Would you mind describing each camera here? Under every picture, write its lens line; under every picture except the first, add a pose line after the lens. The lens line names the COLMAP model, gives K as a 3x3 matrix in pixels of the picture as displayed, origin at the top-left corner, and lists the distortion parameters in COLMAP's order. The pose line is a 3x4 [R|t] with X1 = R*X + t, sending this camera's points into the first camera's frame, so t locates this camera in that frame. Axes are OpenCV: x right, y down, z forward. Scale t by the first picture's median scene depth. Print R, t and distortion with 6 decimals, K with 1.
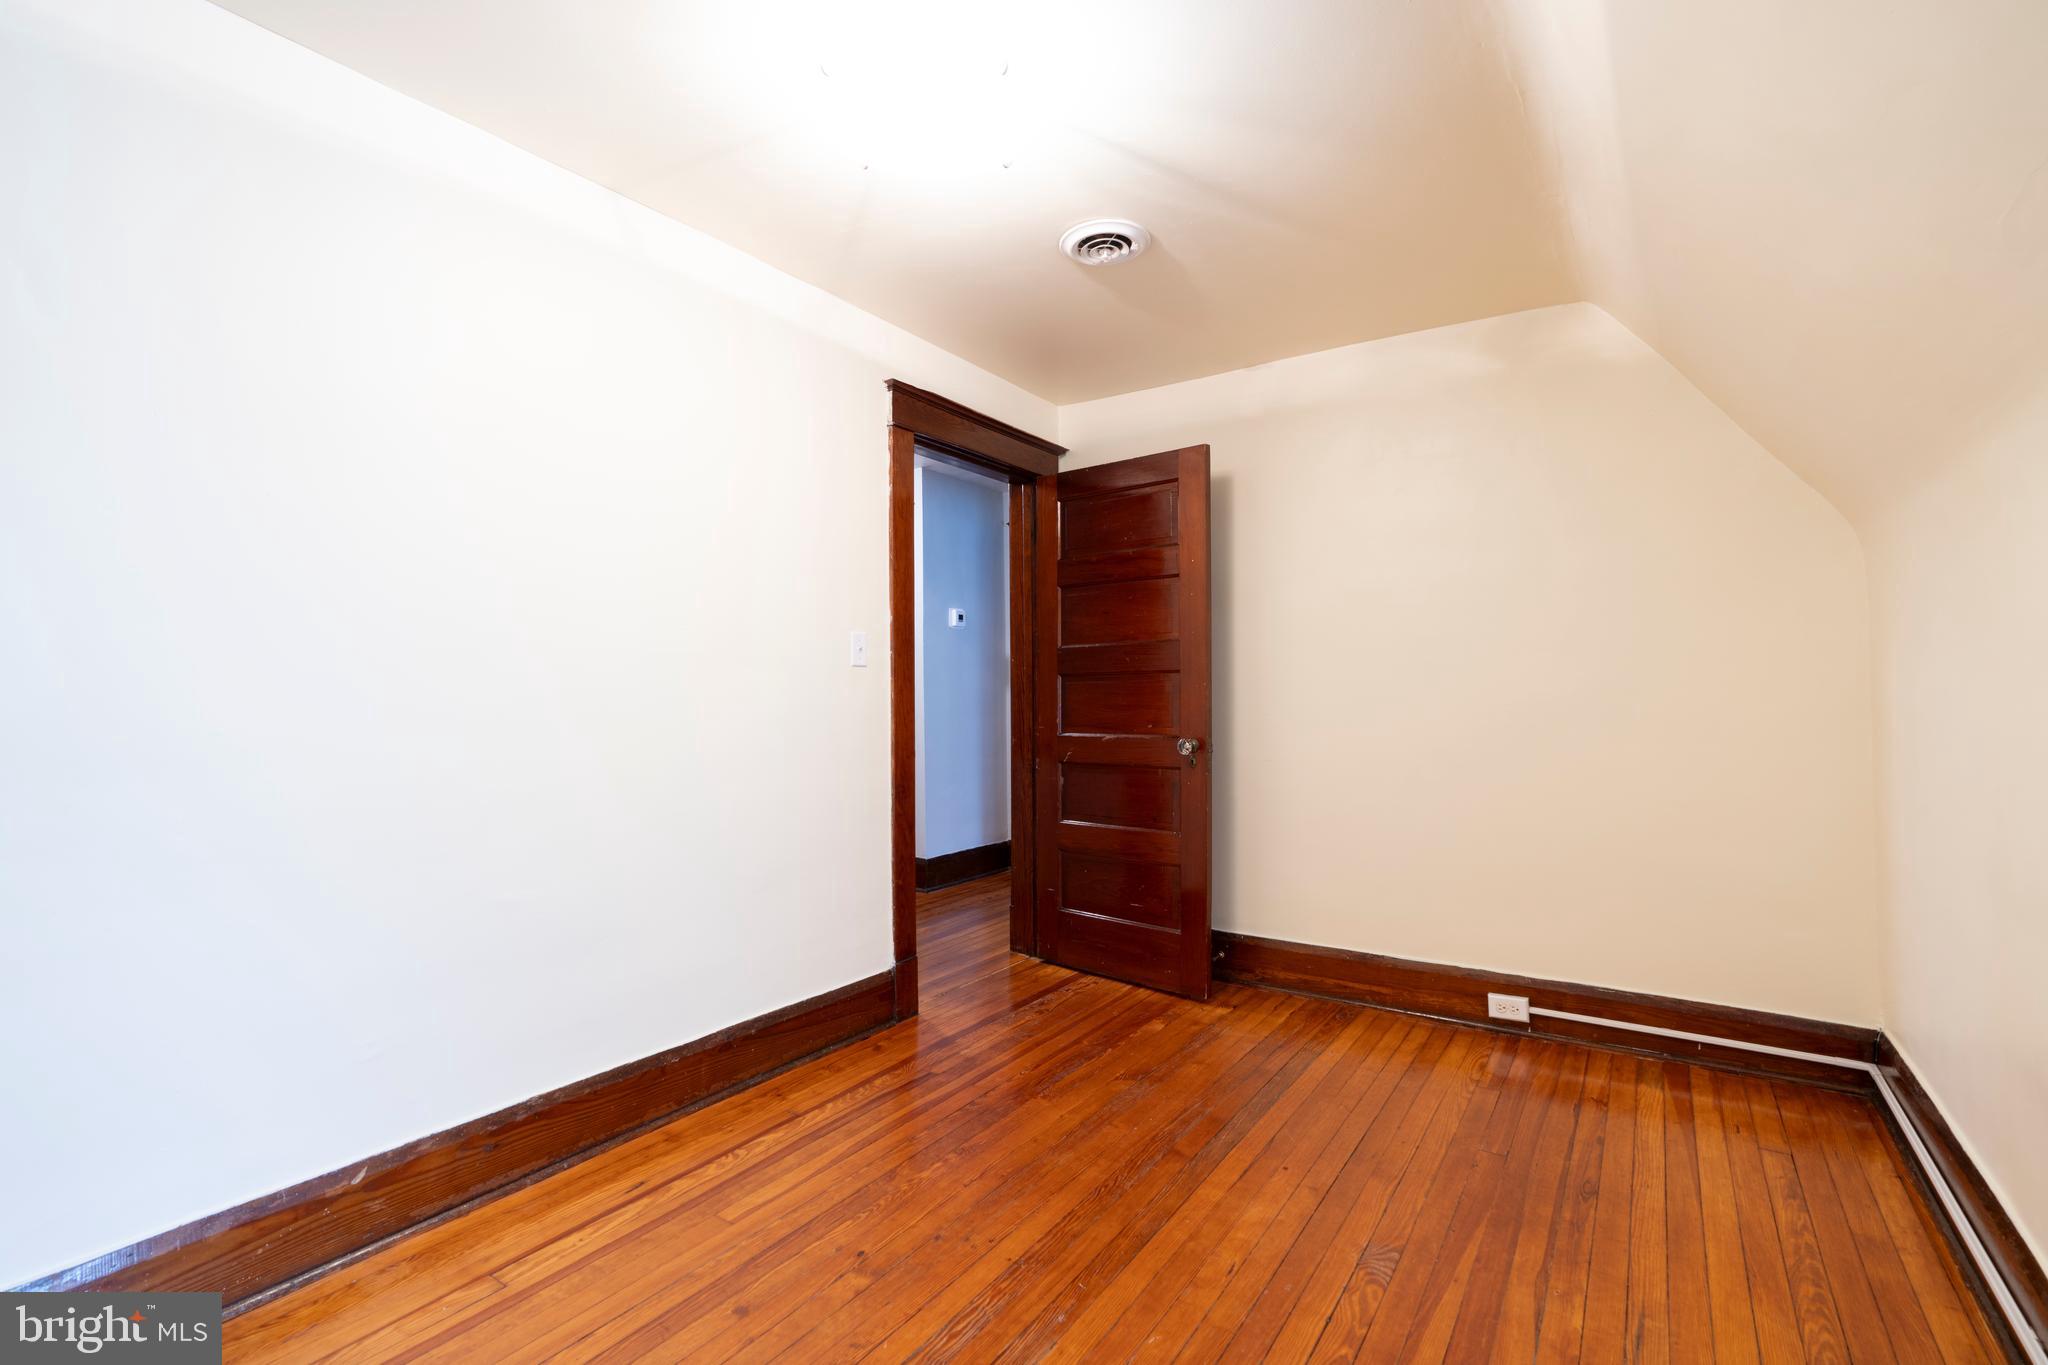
lens RADIAL K [[931.3, 0, 1034.9], [0, 931.3, 677.4], [0, 0, 1]] dist [-0.000301, 0.000273]
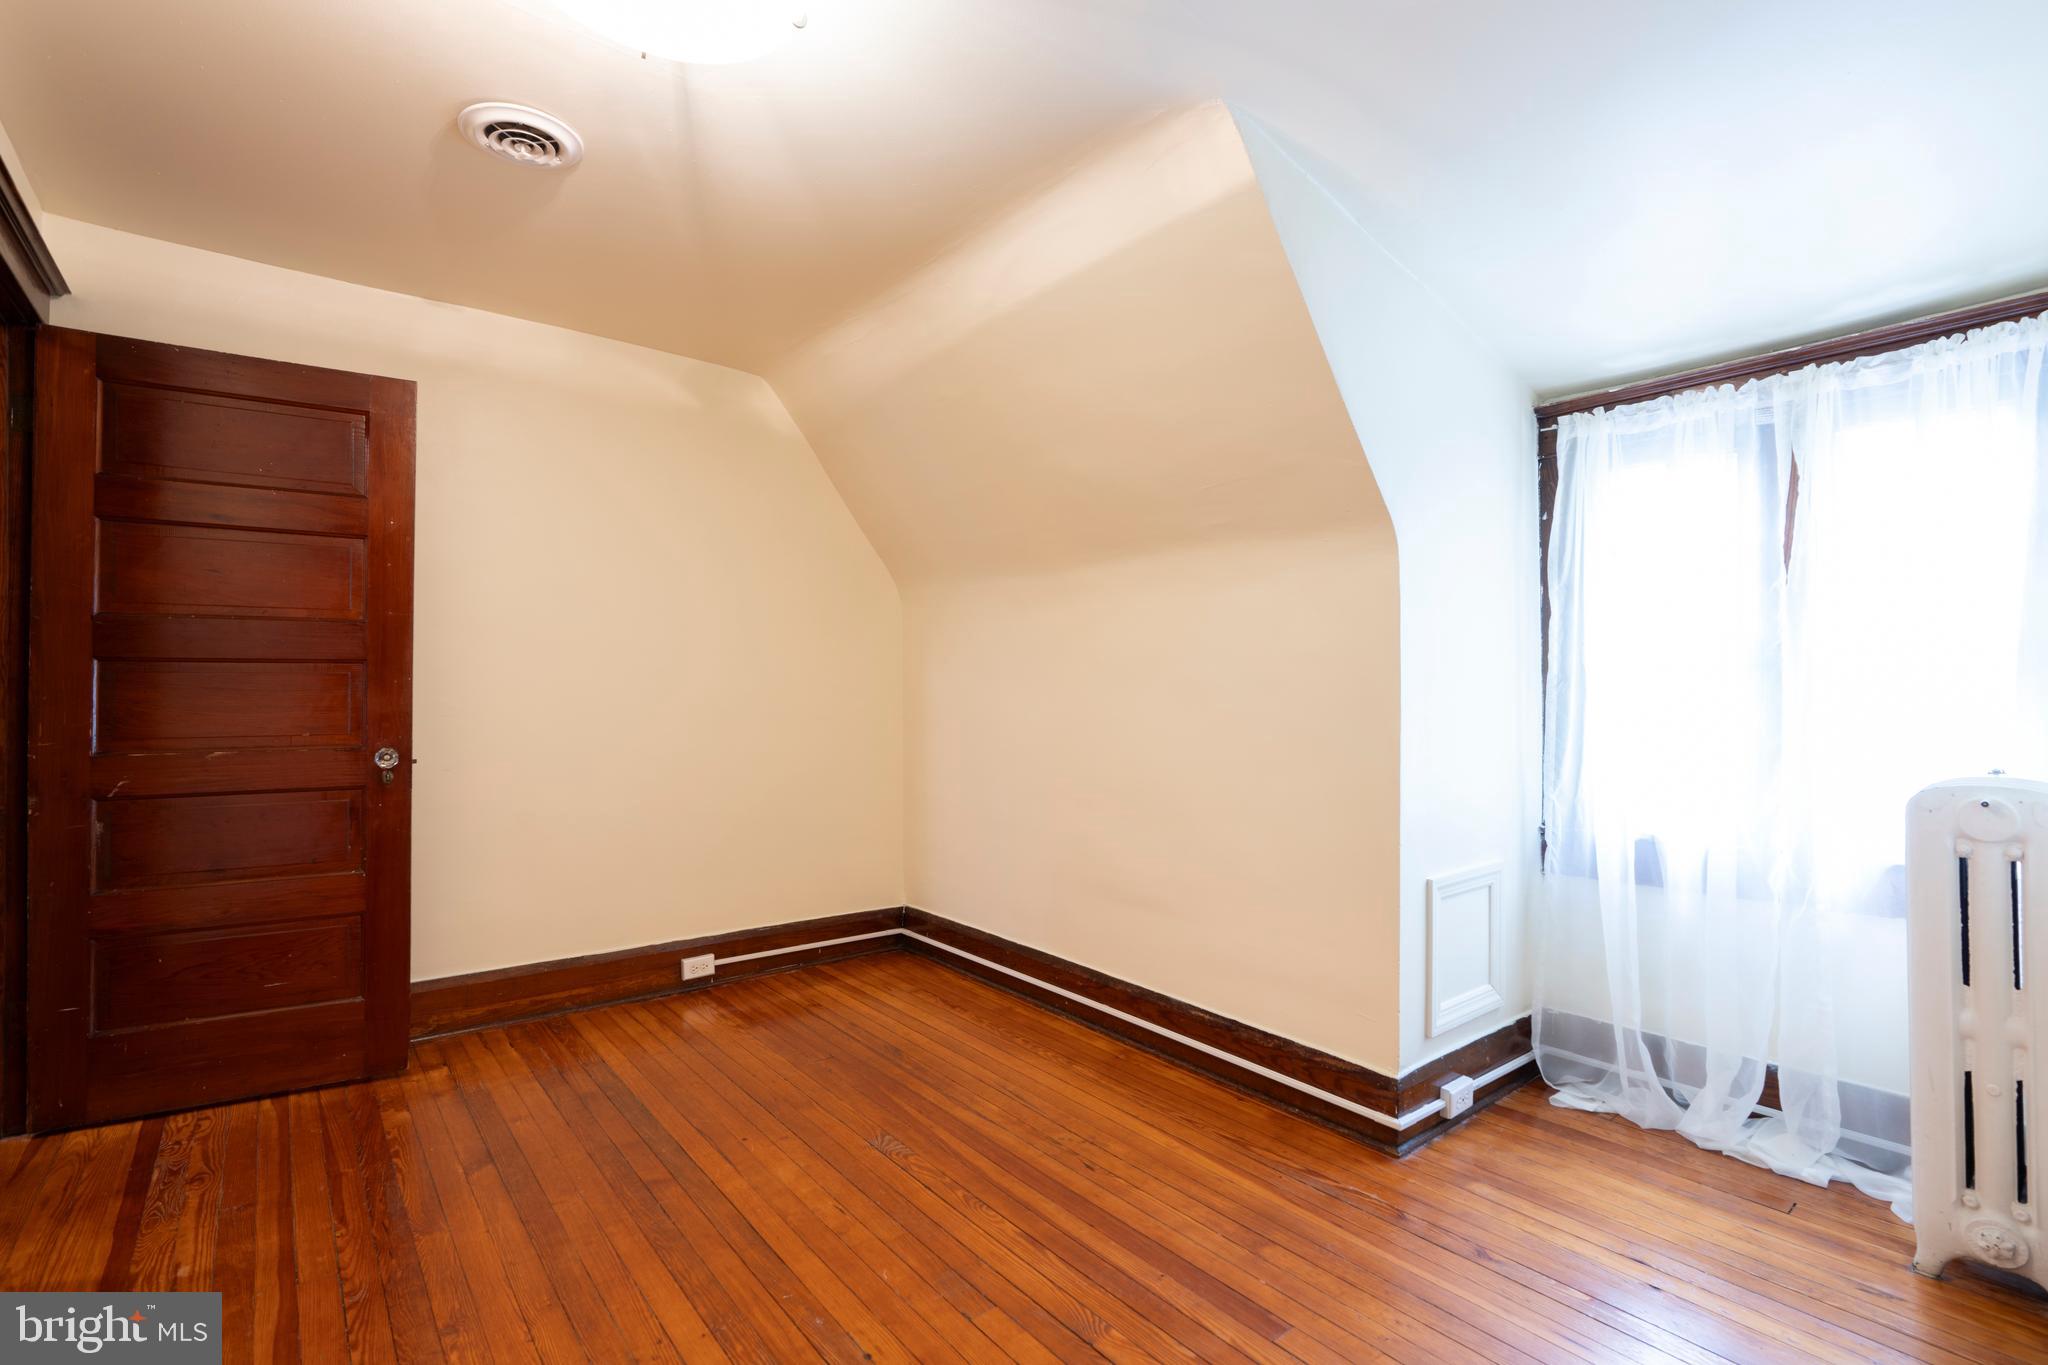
lens RADIAL K [[931.3, 0, 1034.9], [0, 931.3, 677.4], [0, 0, 1]] dist [-0.000301, 0.000273]
pose [[0.294775, 0.022489, 0.955302, -0.481436], [-0.023541, 0.999591, -0.016268, 0.007431], [-0.955277, -0.017693, 0.295183, 0.277299]]
